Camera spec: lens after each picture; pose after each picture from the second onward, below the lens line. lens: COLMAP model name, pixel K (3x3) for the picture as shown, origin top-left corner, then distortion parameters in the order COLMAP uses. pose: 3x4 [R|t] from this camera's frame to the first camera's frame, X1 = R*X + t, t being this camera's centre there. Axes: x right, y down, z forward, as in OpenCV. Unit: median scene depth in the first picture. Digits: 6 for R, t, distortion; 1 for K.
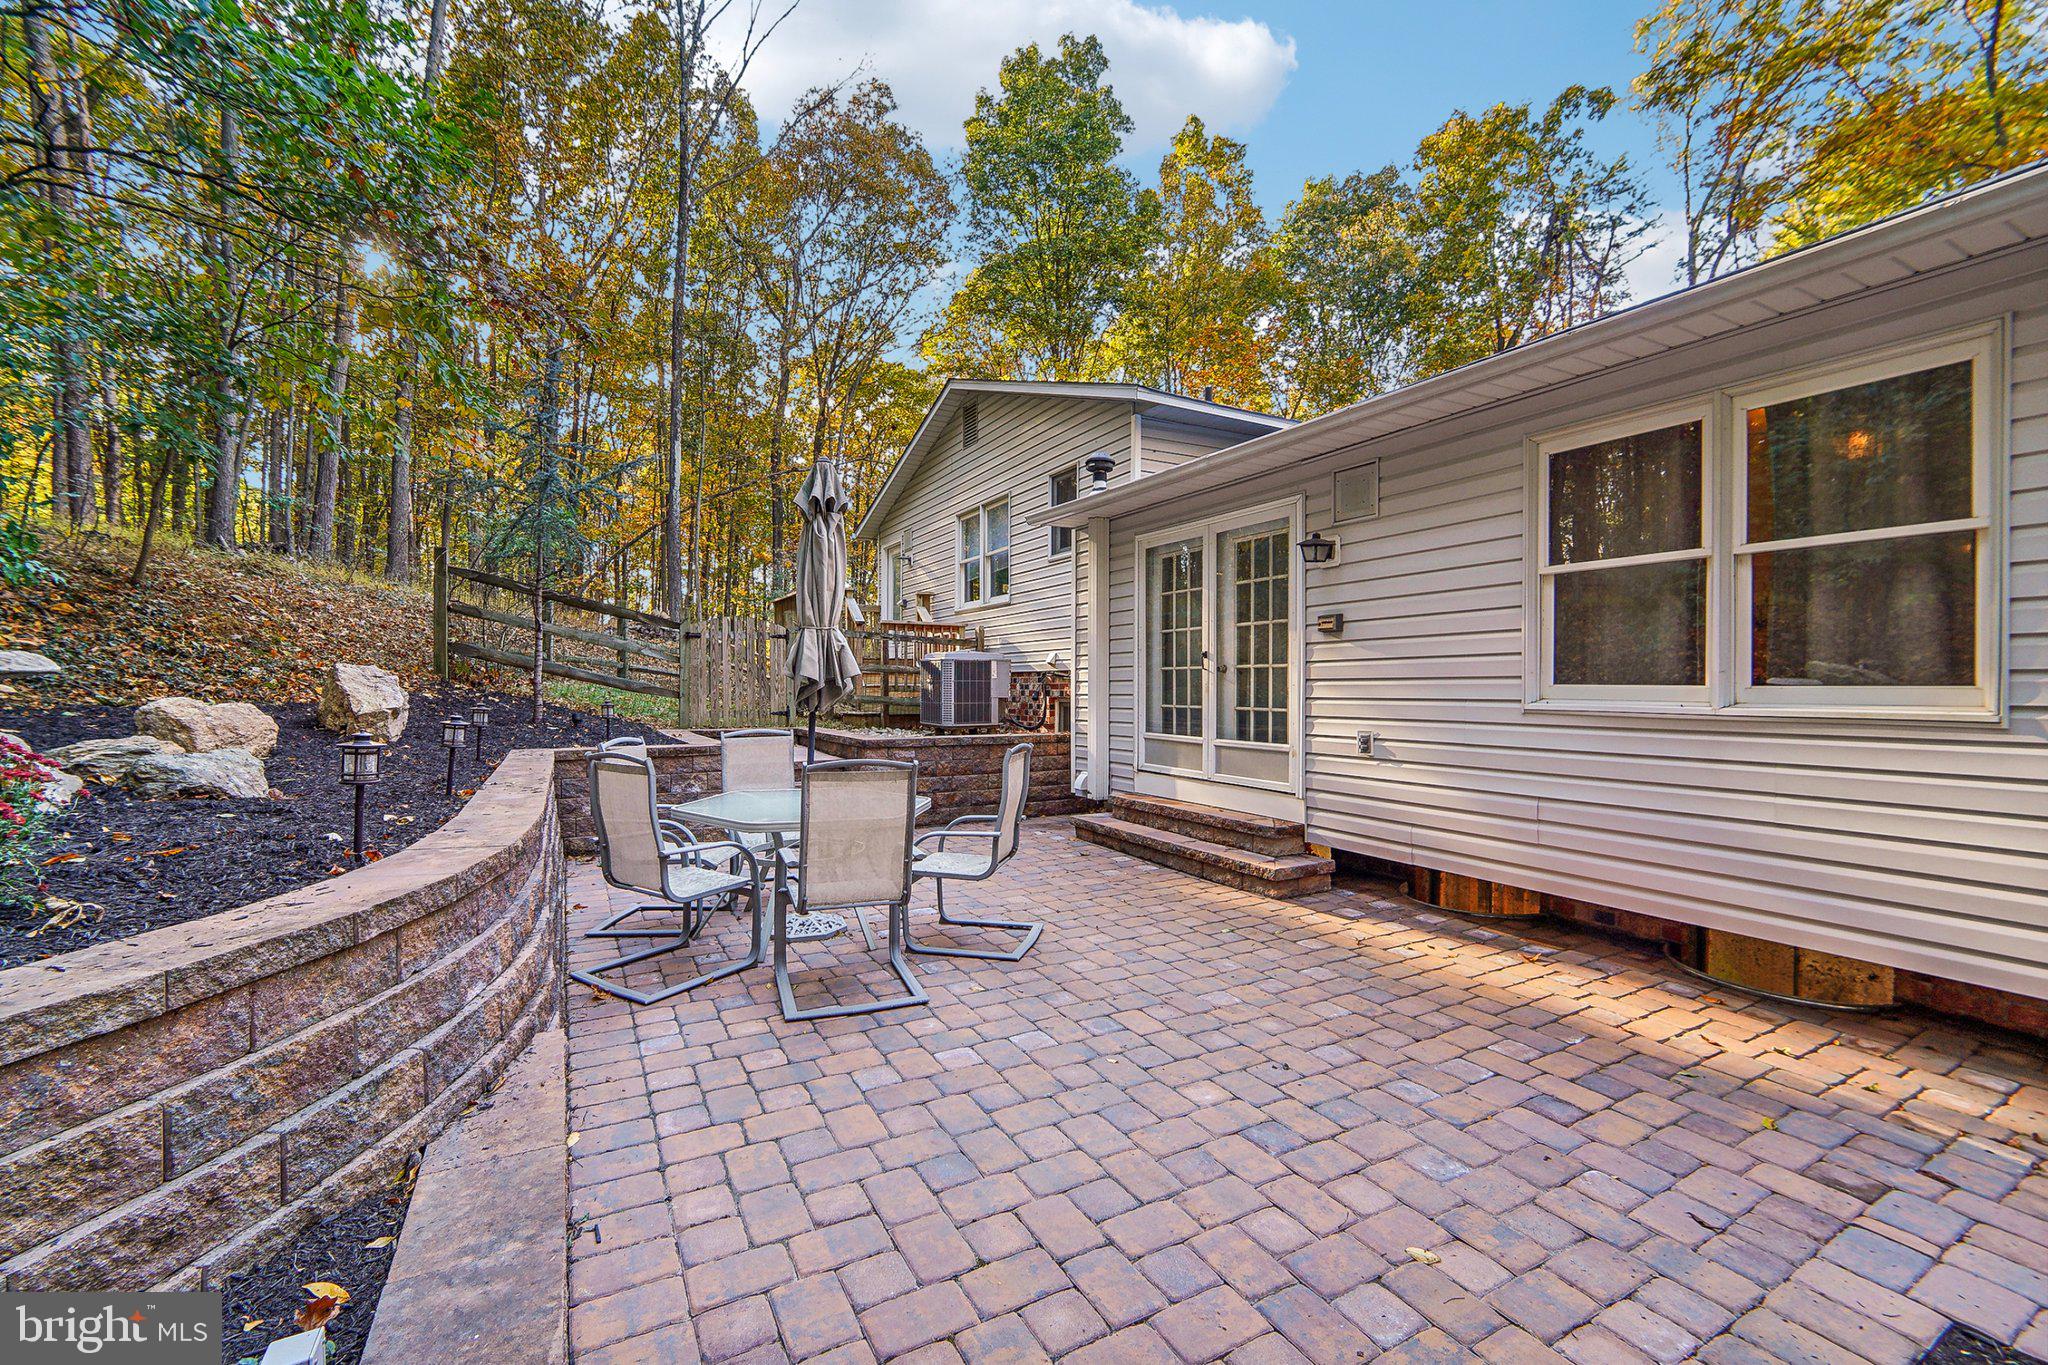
lens RADIAL K [[838.5, 0, 1025.4], [0, 838.5, 685.7], [0, 0, 1]] dist [-0.008703, -0.005488]
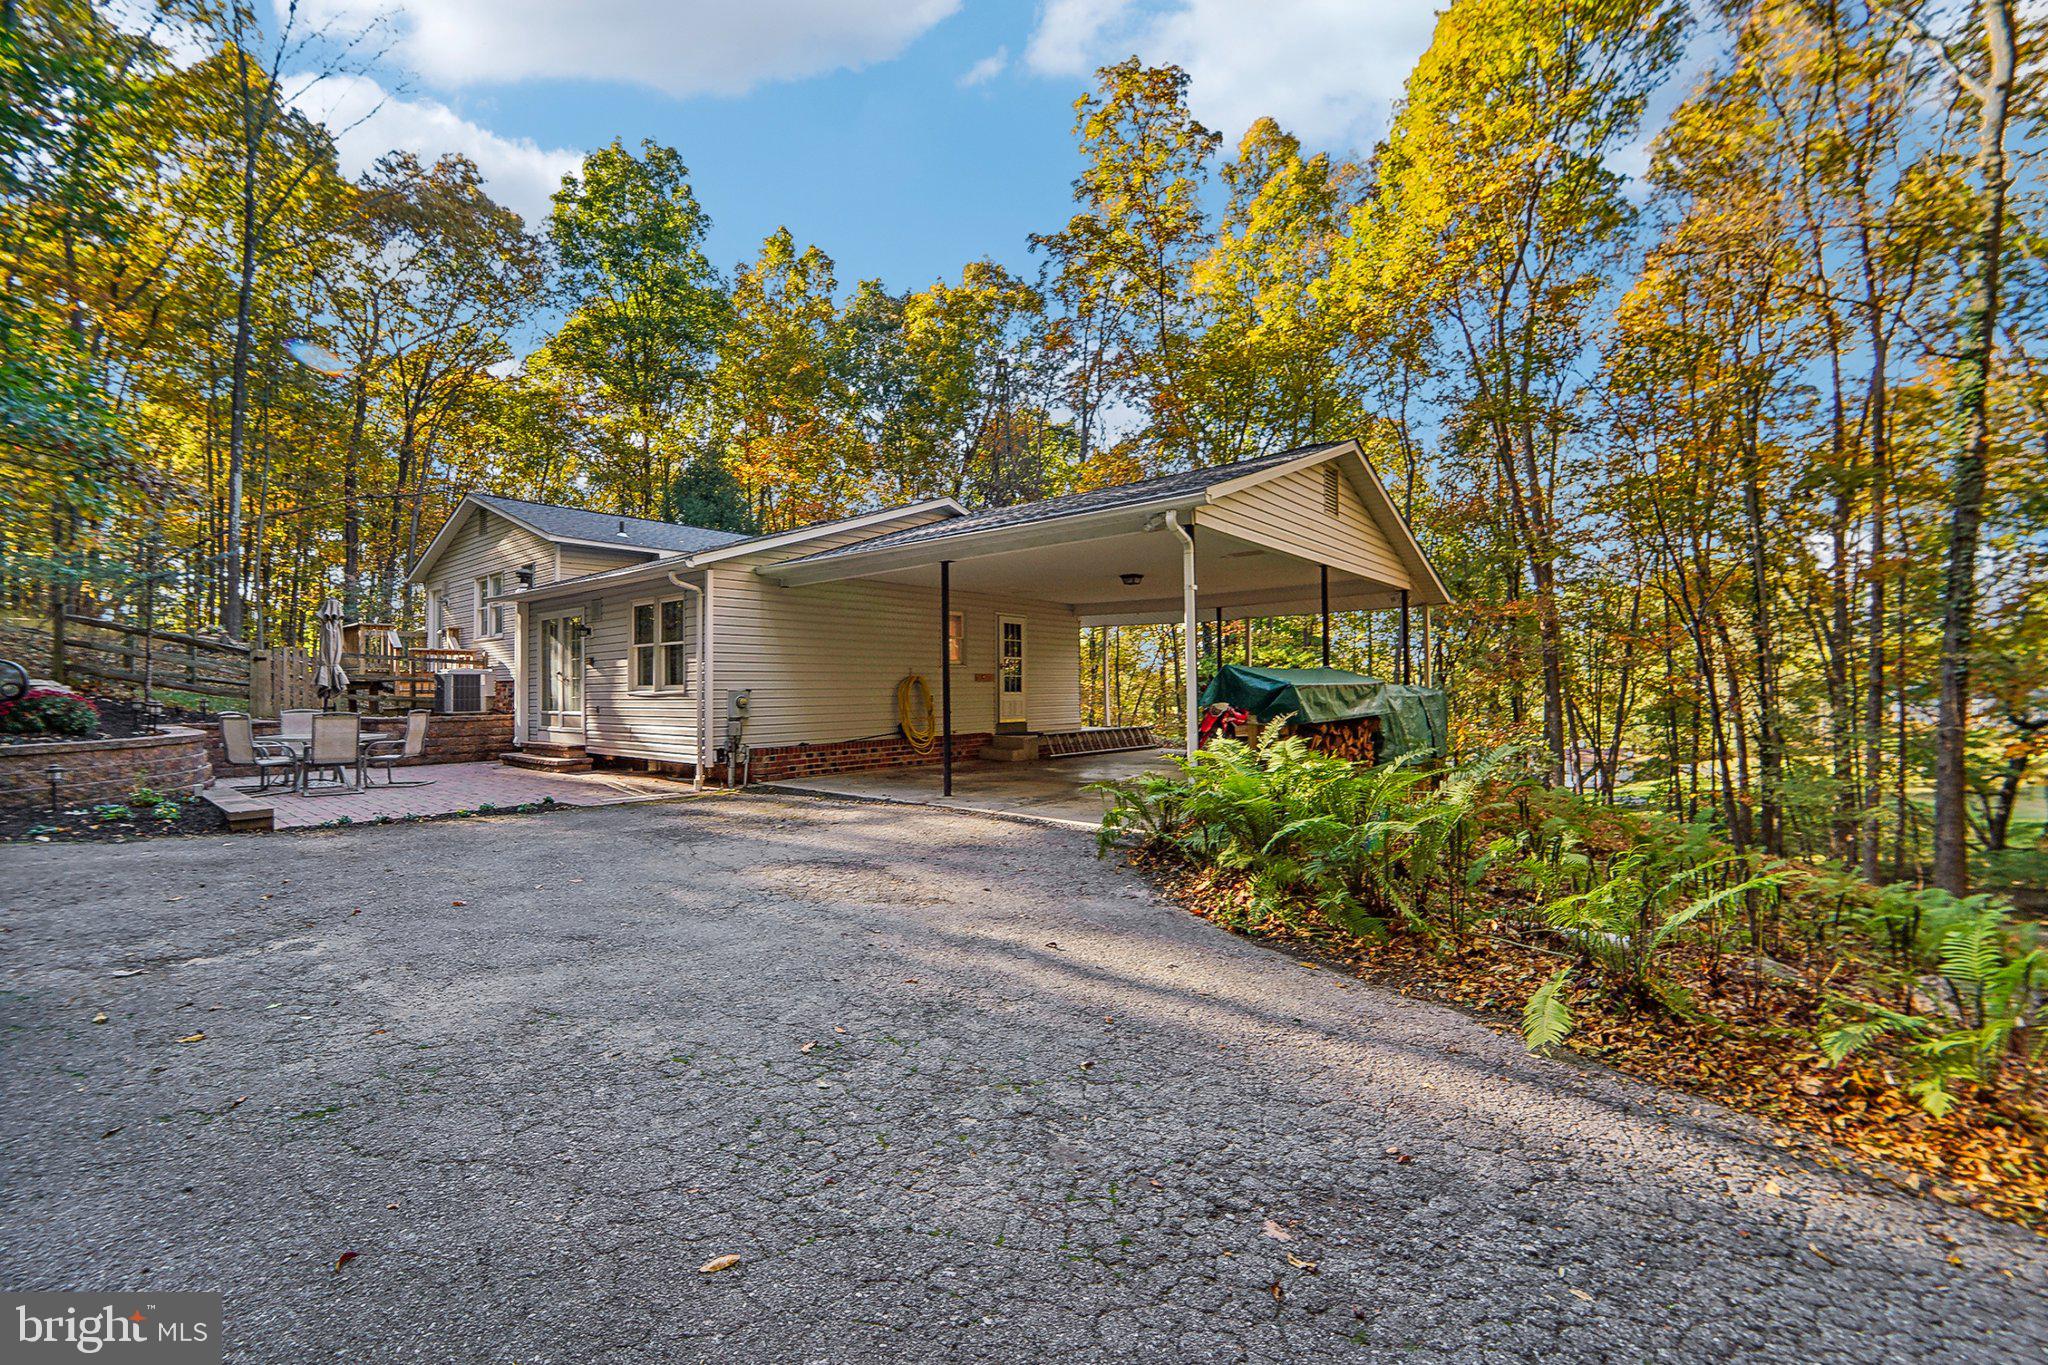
lens RADIAL K [[833.8, 0, 1021.7], [0, 833.8, 673.3], [0, 0, 1]] dist [-0.001614, -0.007432]
pose [[0.929914, -0.000908, 0.367776, 0.495917], [0.009484, 0.999724, -0.021513, 0.019814], [-0.367655, 0.023494, 0.929665, -1.334740]]
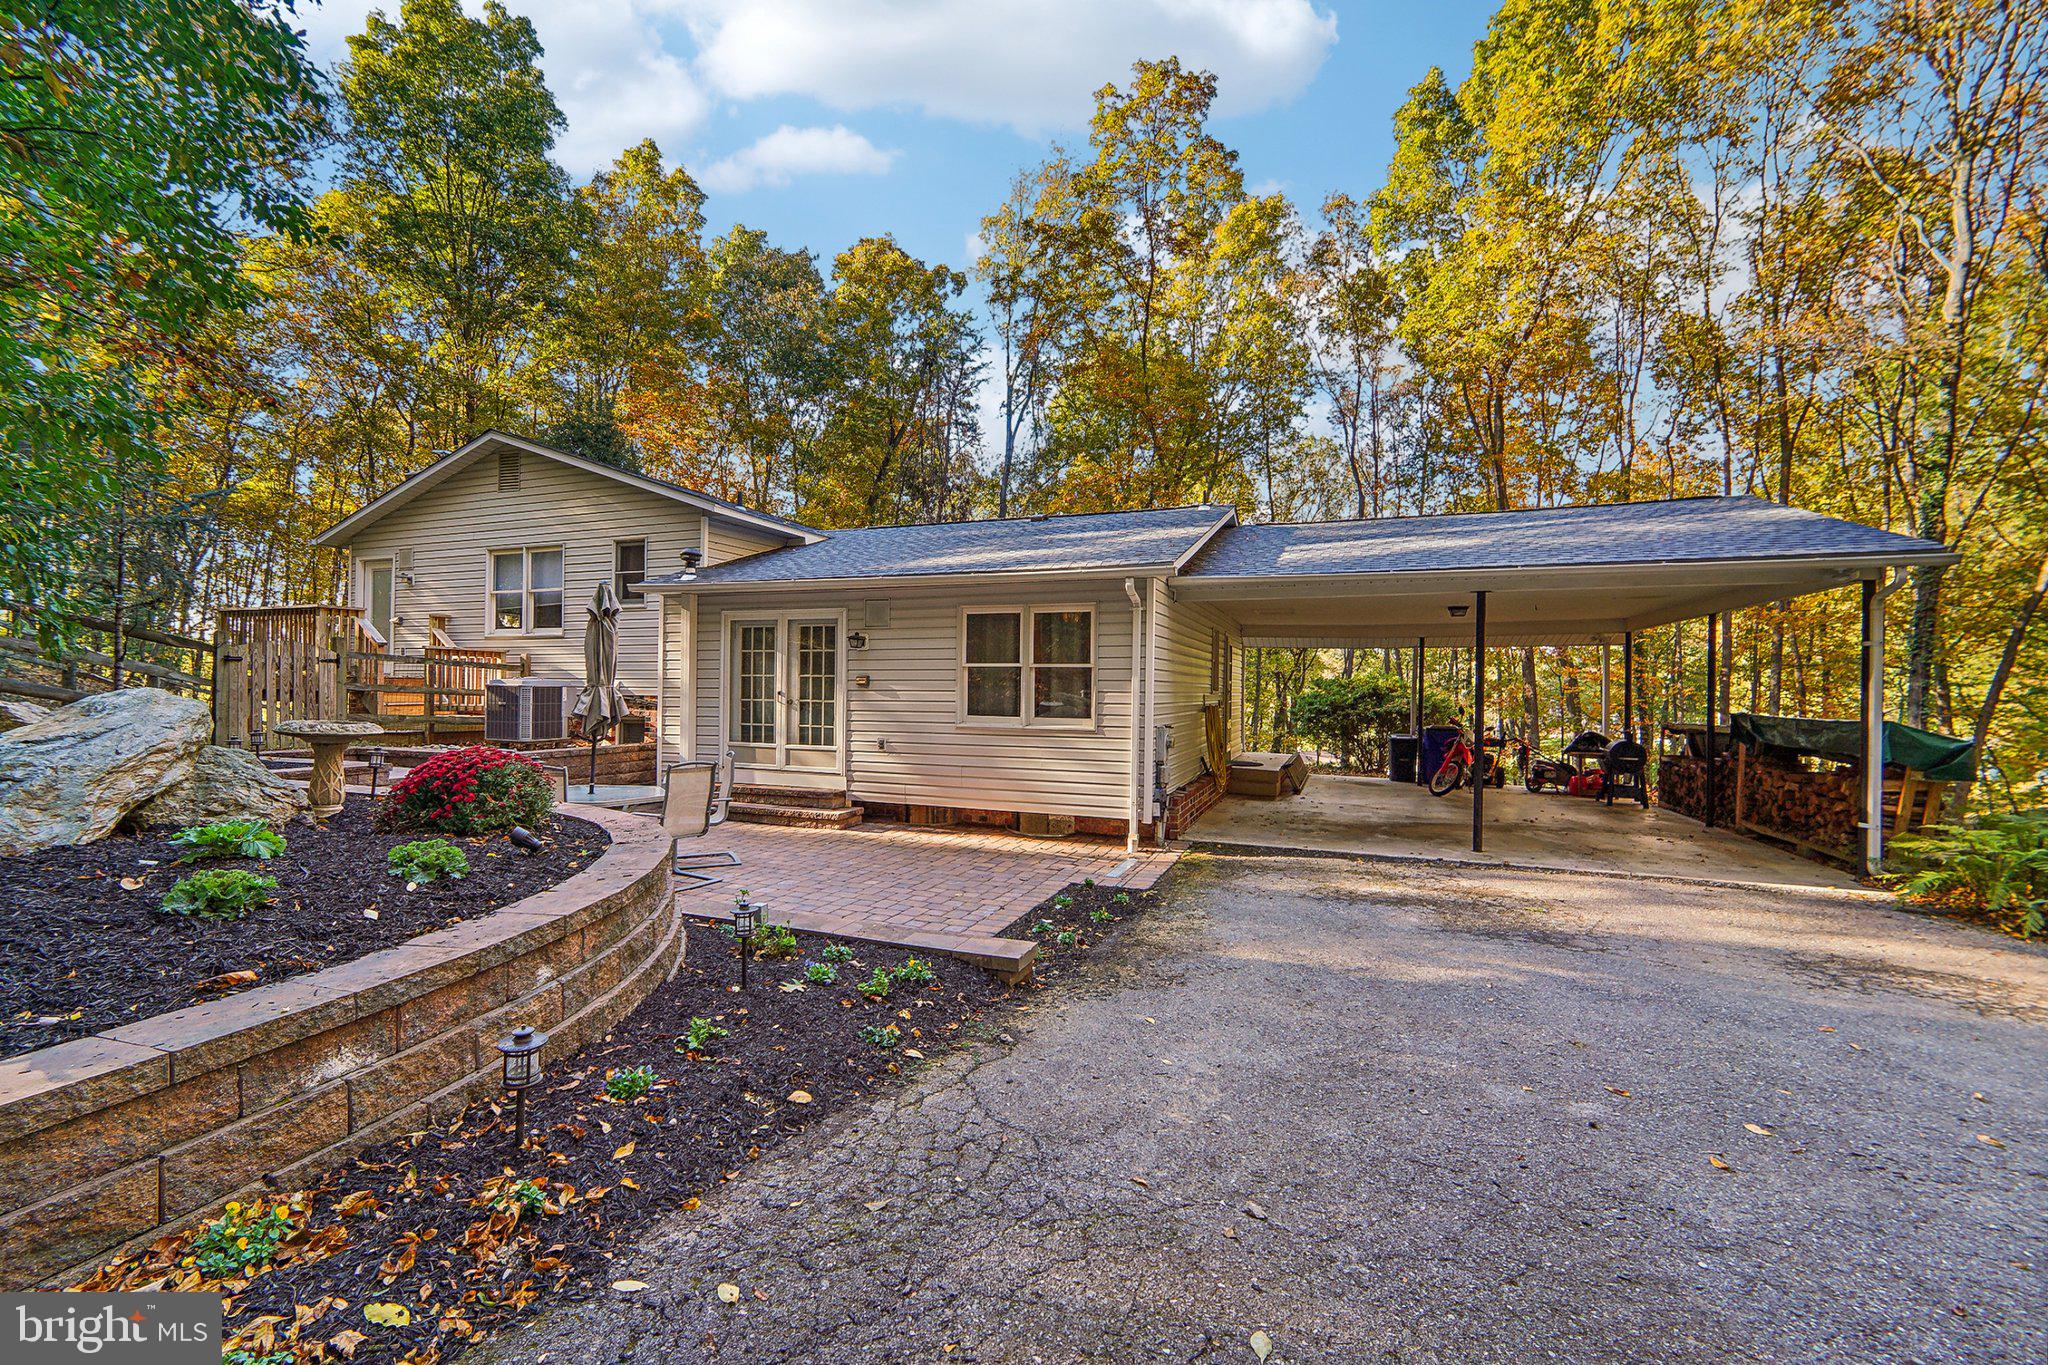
lens RADIAL K [[838.5, 0, 1025.4], [0, 838.5, 685.7], [0, 0, 1]] dist [-0.008703, -0.005488]
pose [[0.761357, 0.009408, 0.648265, -0.441780], [-0.009137, 0.999951, -0.003780, -0.045812], [-0.648269, -0.003045, 0.761405, -0.510097]]
